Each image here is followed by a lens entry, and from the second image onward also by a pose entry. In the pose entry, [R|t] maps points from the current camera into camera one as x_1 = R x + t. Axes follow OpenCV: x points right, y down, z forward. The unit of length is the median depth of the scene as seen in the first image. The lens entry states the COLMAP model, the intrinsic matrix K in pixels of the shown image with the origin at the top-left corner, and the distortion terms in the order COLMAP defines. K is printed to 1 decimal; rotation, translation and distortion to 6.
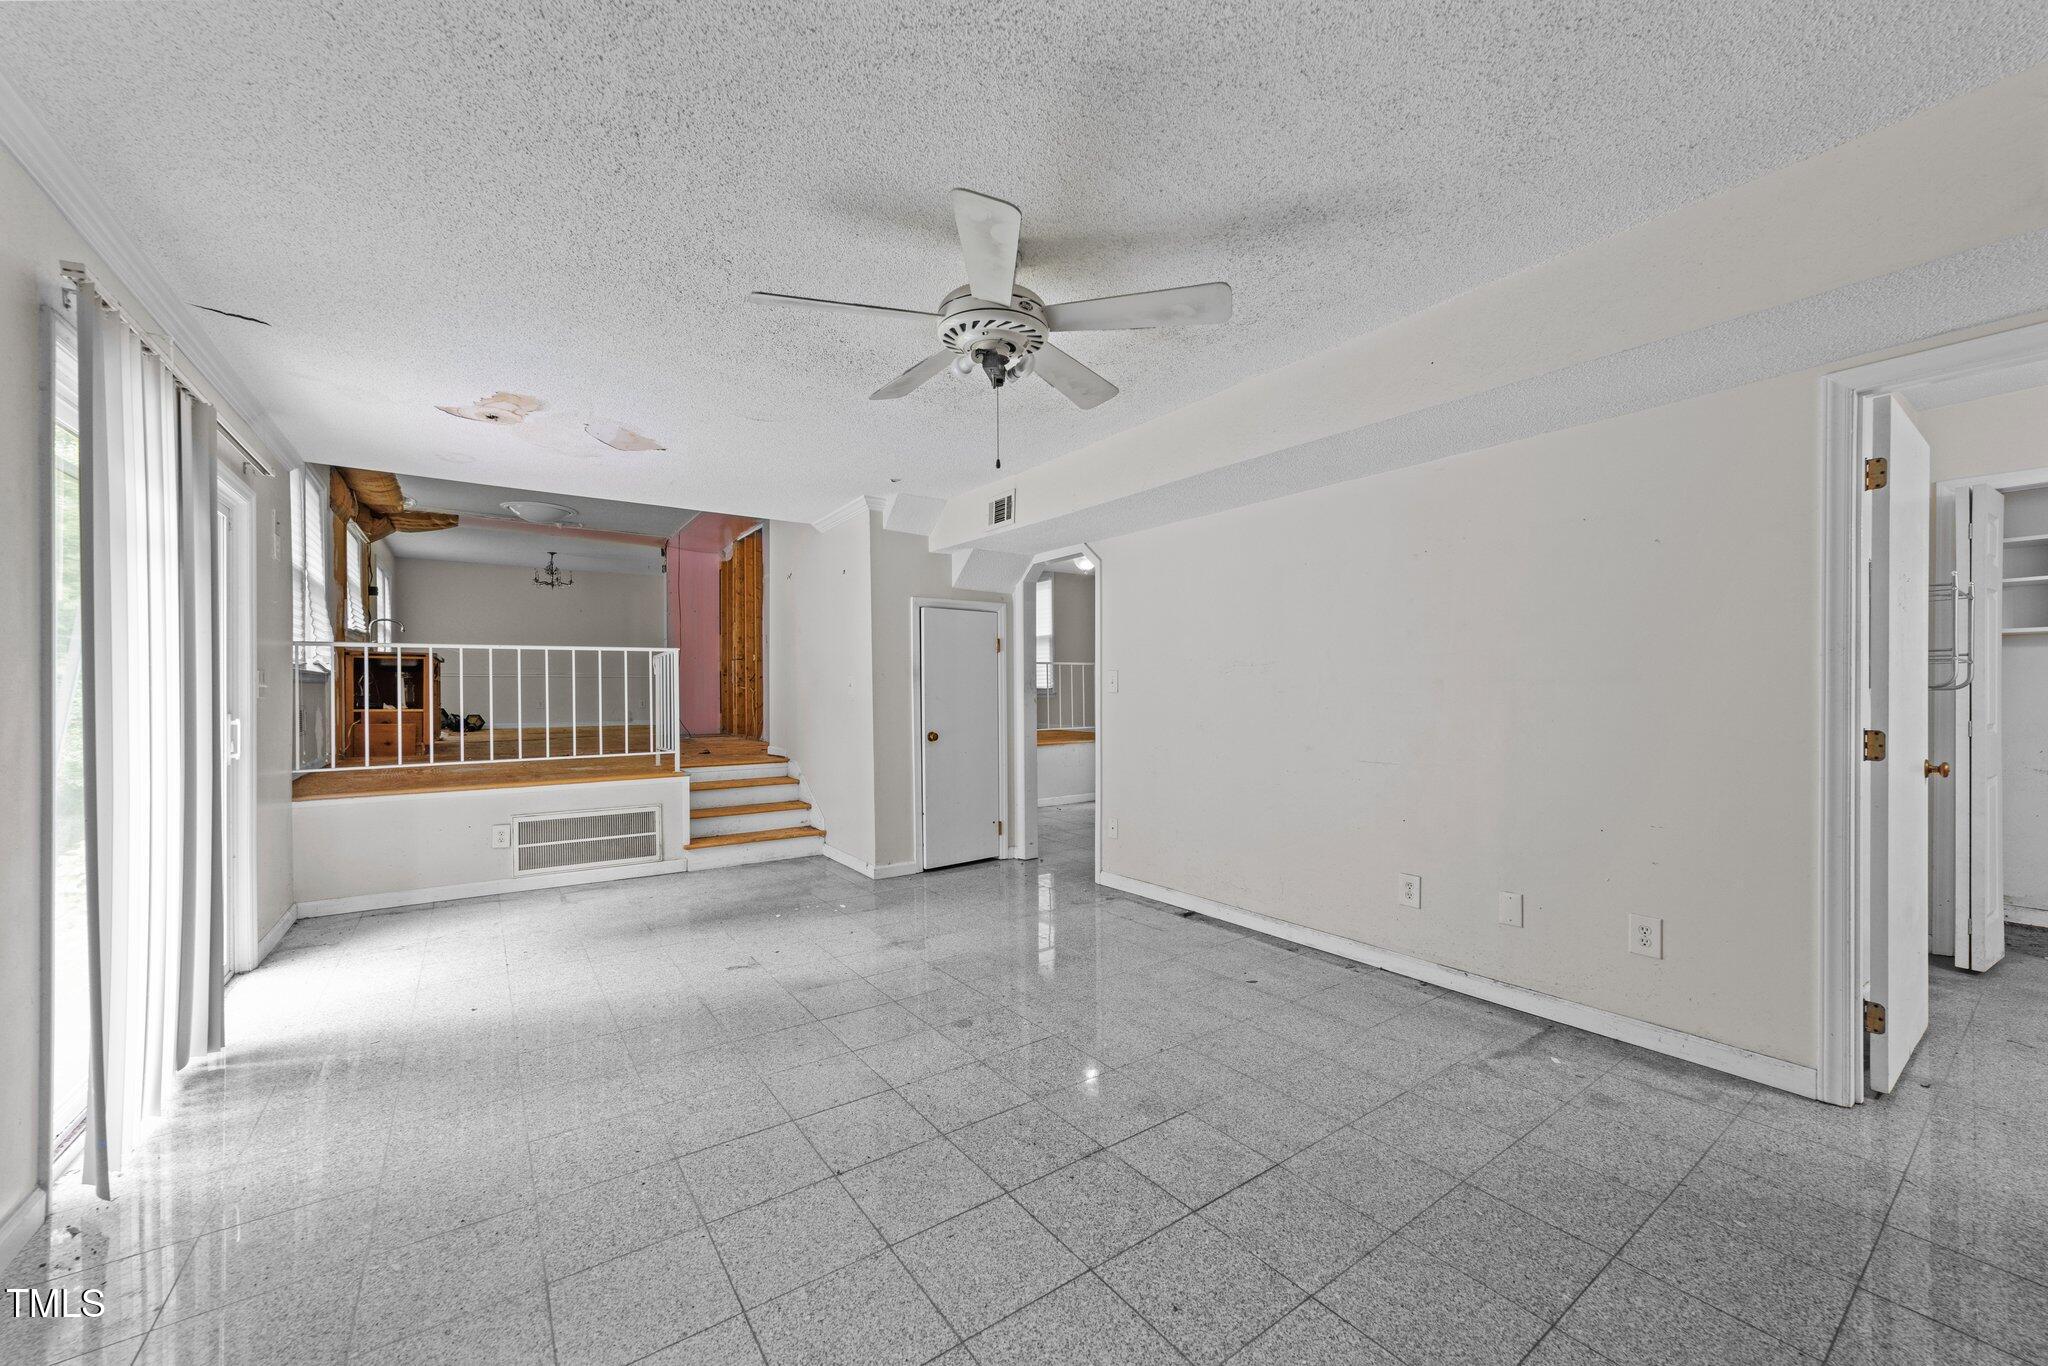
lens RADIAL K [[788.4, 0, 1019.4], [0, 788.4, 692.9], [0, 0, 1]] dist [-0.007448, 0.002969]
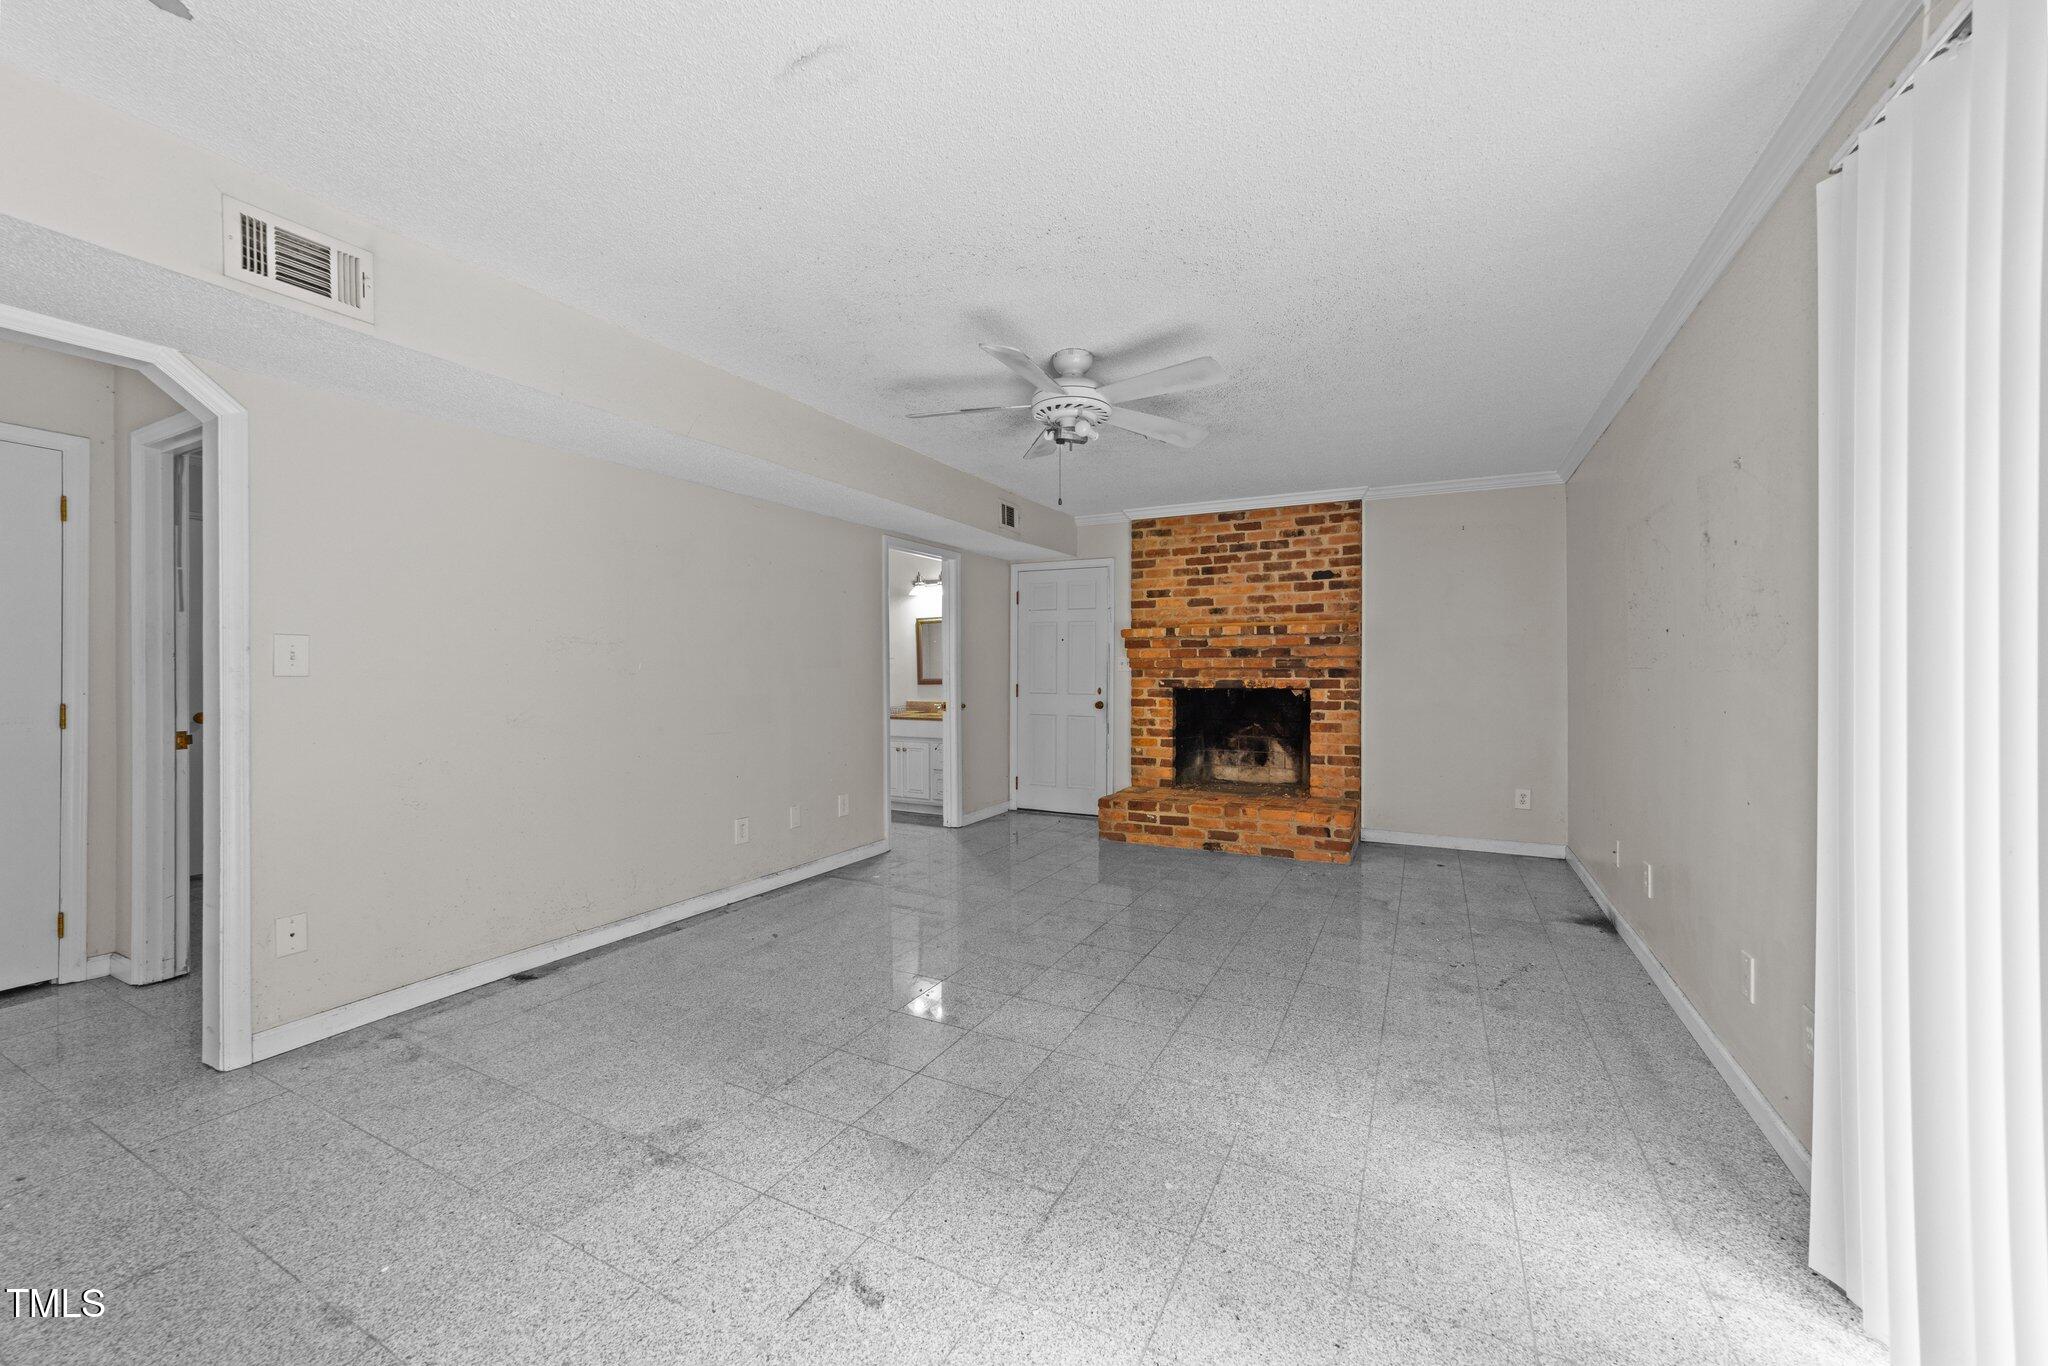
lens RADIAL K [[788.4, 0, 1021.3], [0, 788.4, 667.4], [0, 0, 1]] dist [-0.007448, 0.002969]
pose [[-0.465270, 0.009741, 0.885115, -0.721857], [0.003886, 0.999952, -0.008962, -0.000272], [-0.885160, -0.000730, -0.465286, 1.024739]]
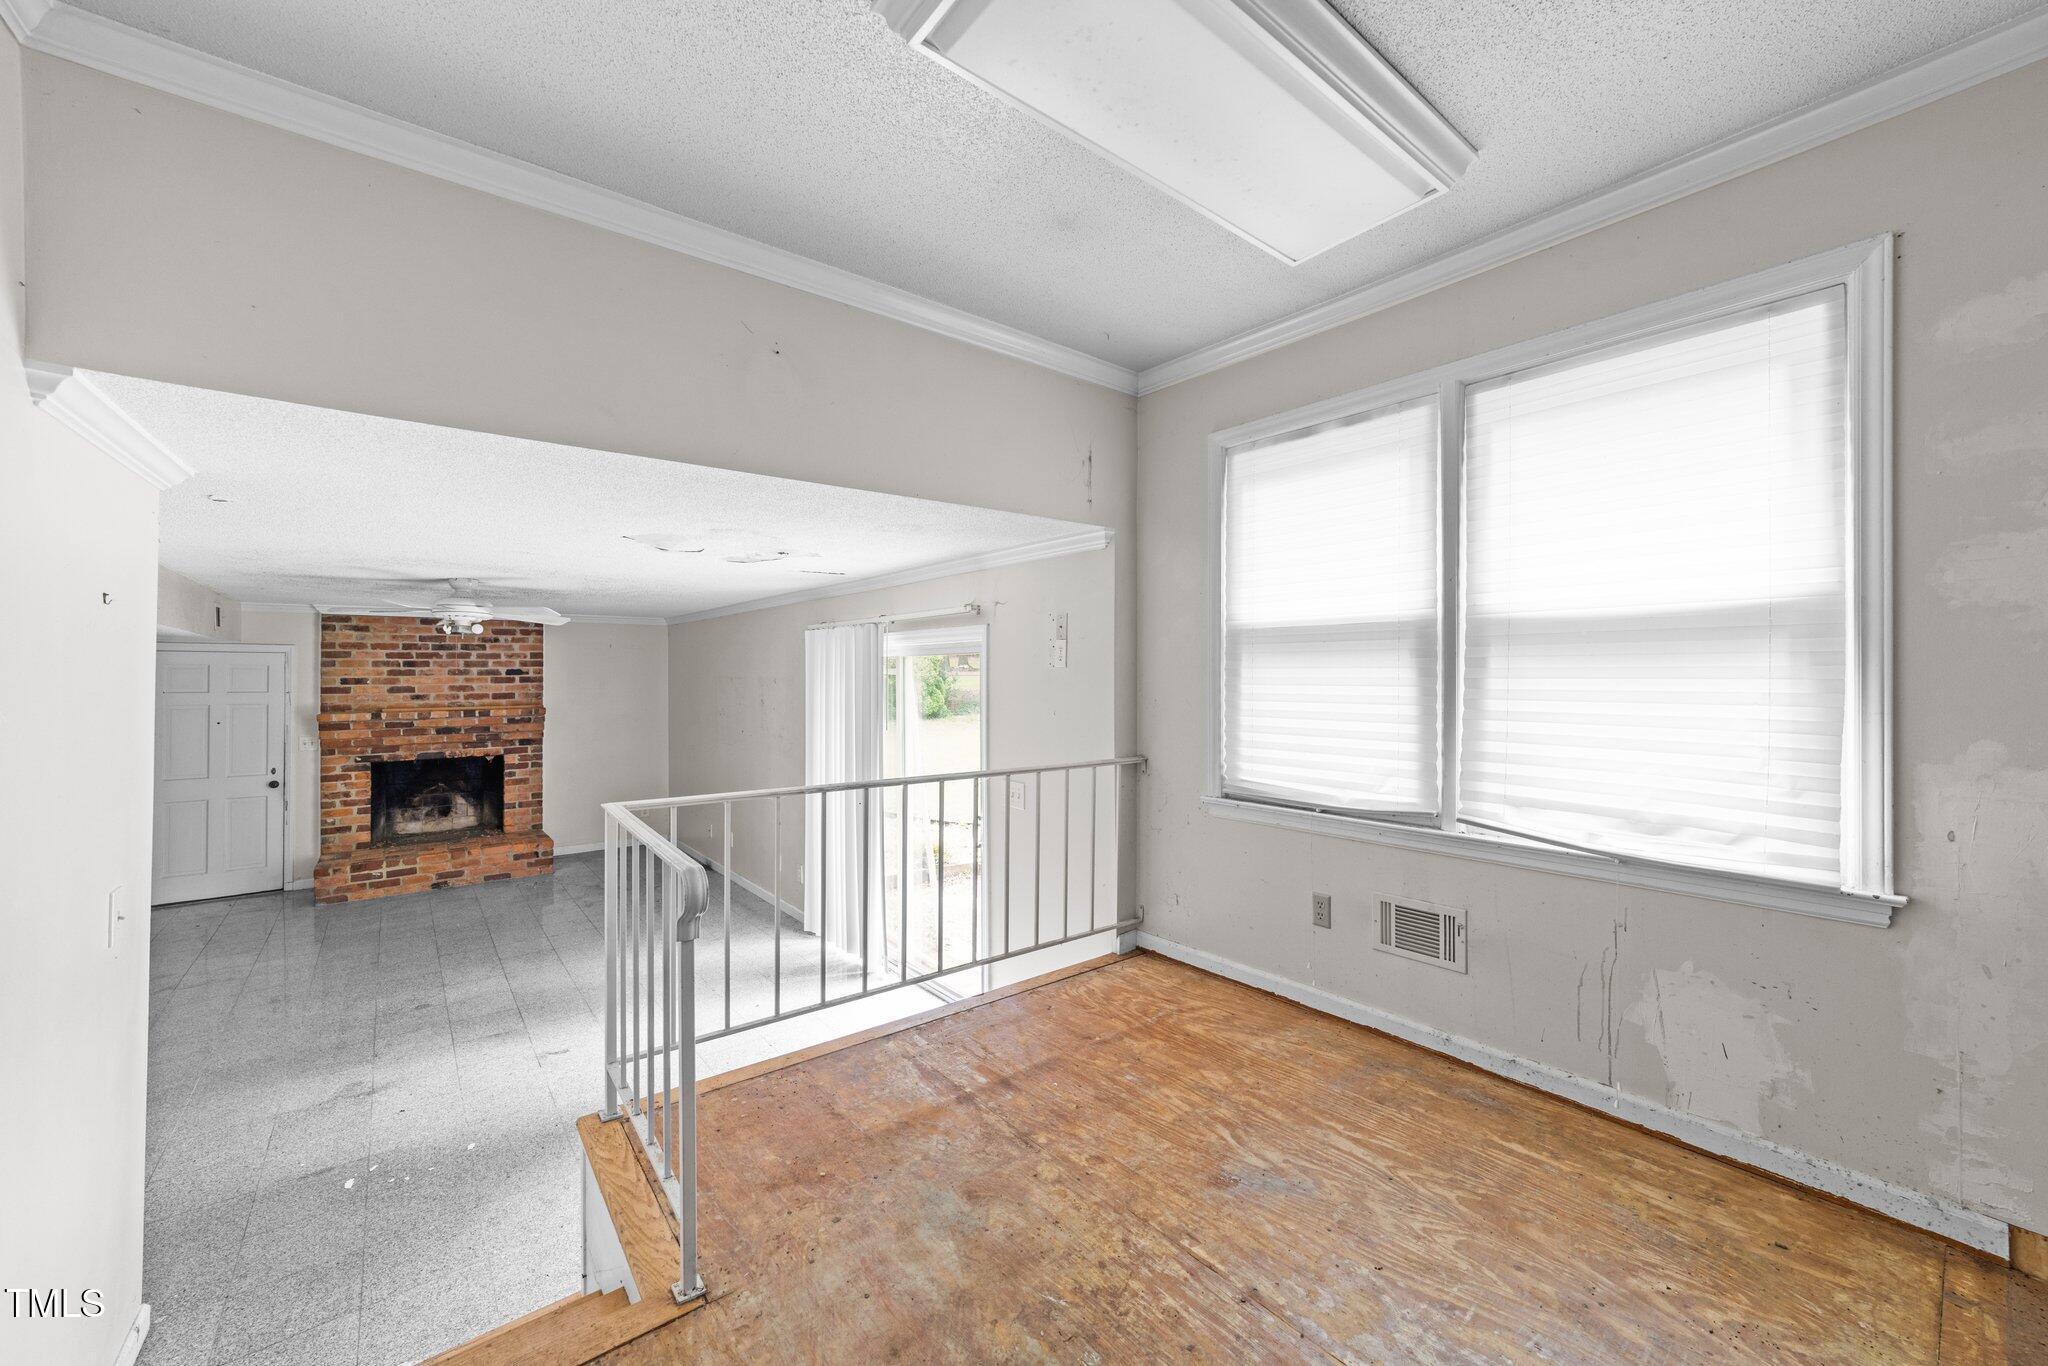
lens RADIAL K [[788.4, 0, 1026.1], [0, 788.4, 677.8], [0, 0, 1]] dist [-0.007448, 0.002969]
pose [[-0.997353, 0.009137, -0.072138, -0.858461], [0.008735, 0.999945, 0.005886, -0.167779], [0.072188, 0.005240, -0.997377, 1.959790]]
